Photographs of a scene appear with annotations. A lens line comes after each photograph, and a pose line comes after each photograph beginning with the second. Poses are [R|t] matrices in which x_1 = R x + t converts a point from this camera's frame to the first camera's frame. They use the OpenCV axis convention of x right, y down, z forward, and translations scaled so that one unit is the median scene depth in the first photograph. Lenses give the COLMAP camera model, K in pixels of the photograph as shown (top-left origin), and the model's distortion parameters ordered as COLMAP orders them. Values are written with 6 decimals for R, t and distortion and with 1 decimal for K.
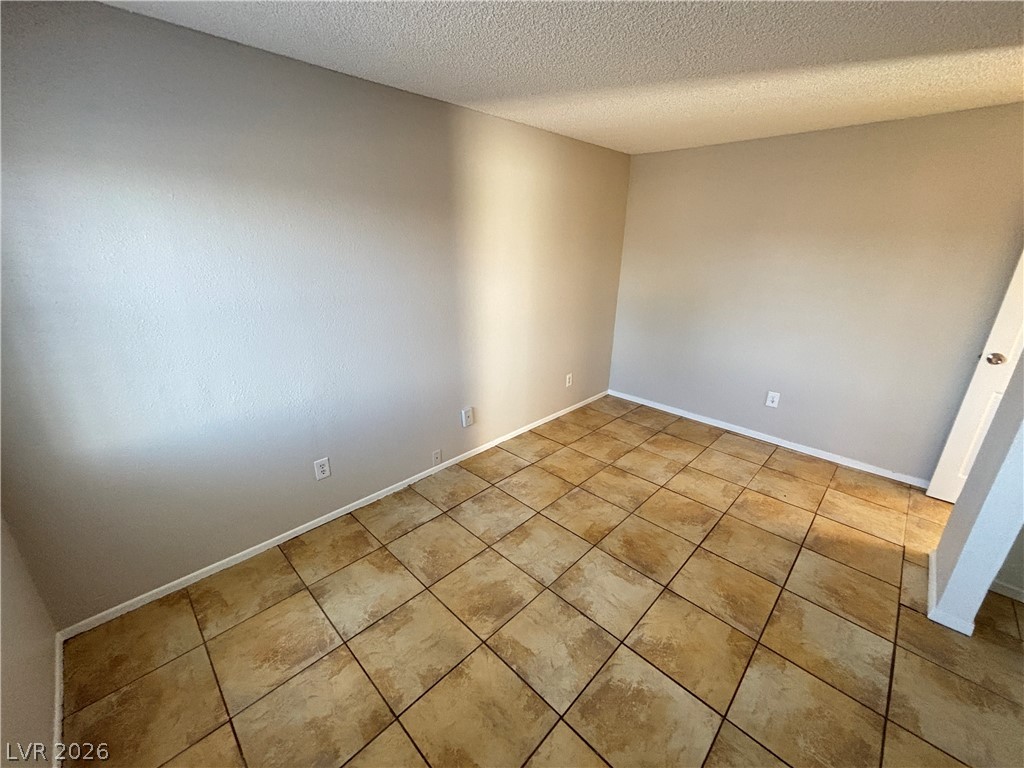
lens RADIAL K [[412.3, 0, 512.0], [0, 412.3, 384.0], [0, 0, 1]] dist [-0.002570, 0.000310]
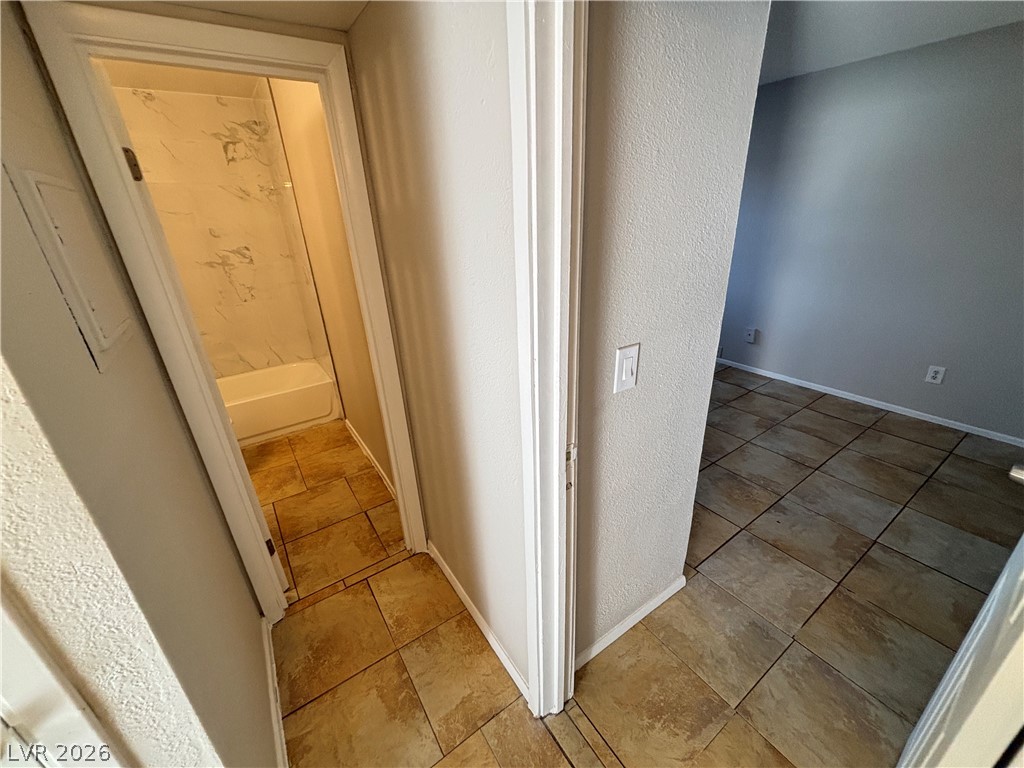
lens RADIAL K [[409.6, 0, 511.2], [0, 409.6, 386.6], [0, 0, 1]] dist [0.000939, -0.000083]
pose [[-0.198399, 0.389207, -0.899531, 1.402041], [-0.285360, 0.855077, 0.432912, -0.136124], [0.937661, 0.342579, -0.058582, 0.511867]]
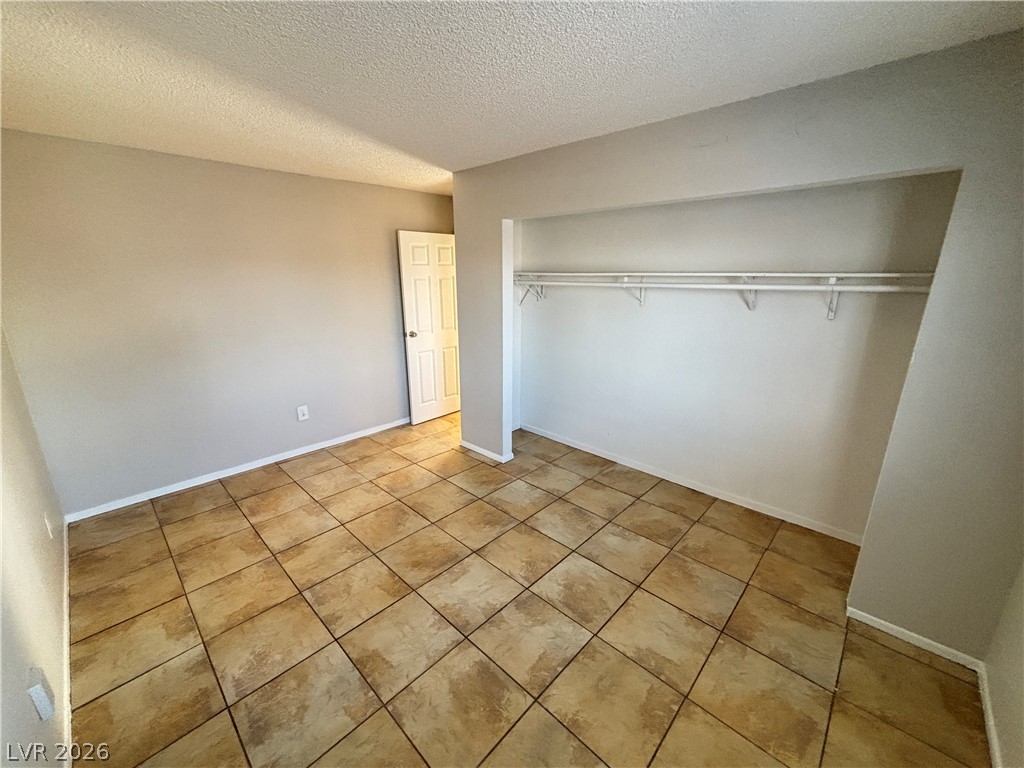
lens RADIAL K [[413.6, 0, 510.8], [0, 413.6, 384.4], [0, 0, 1]] dist [-0.000772, -0.000002]
pose [[-0.010165, -0.280595, 0.959772, -0.488517], [0.332892, 0.904123, 0.267851, -0.176603], [-0.942910, 0.322224, 0.084218, 0.486936]]
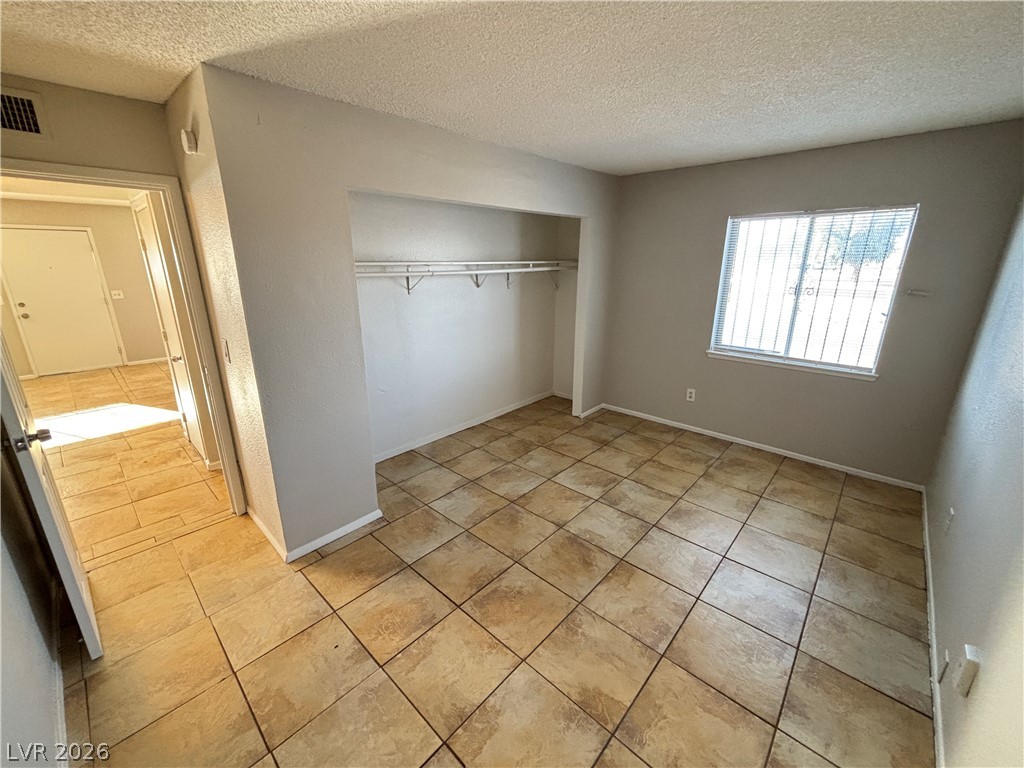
lens RADIAL K [[412.3, 0, 512.0], [0, 412.3, 384.0], [0, 0, 1]] dist [-0.002570, 0.000310]
pose [[-0.999455, -0.001581, -0.032982, 0.428848], [-0.020714, 0.807901, 0.588955, -0.457237], [0.025715, 0.589317, -0.807493, 1.332459]]
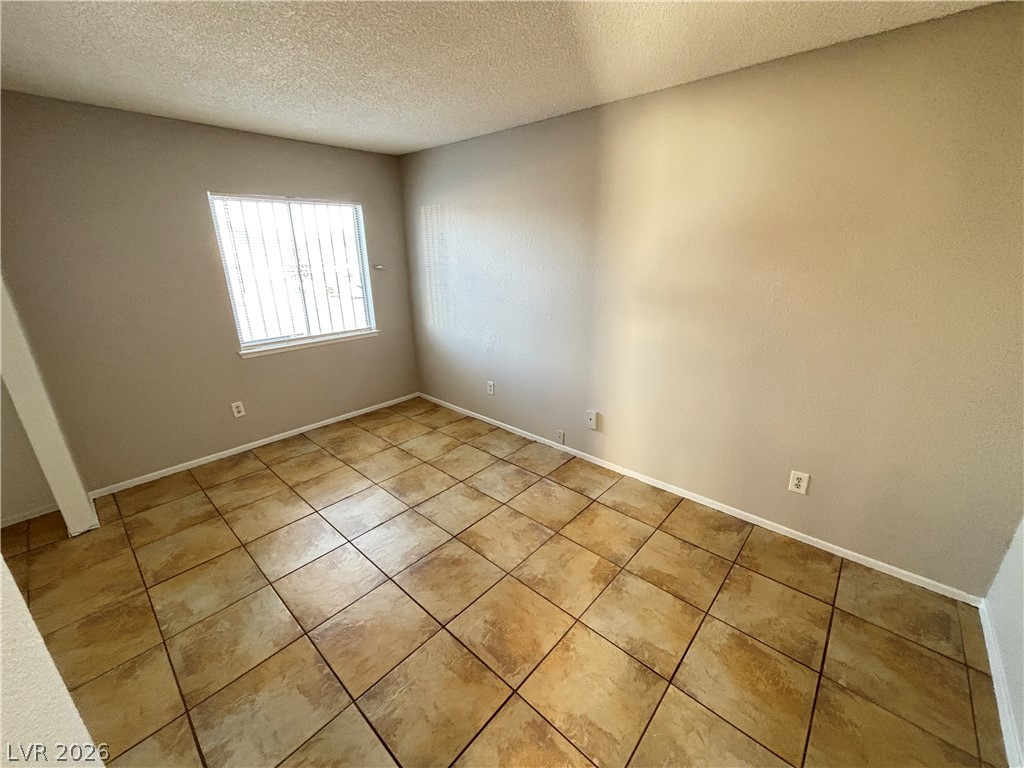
lens RADIAL K [[412.3, 0, 512.0], [0, 412.3, 384.0], [0, 0, 1]] dist [-0.002570, 0.000310]
pose [[0.039845, 0.306330, -0.951091, 0.910814], [-0.322354, 0.904894, 0.277946, -0.238735], [0.945780, 0.295514, 0.134802, 0.761666]]
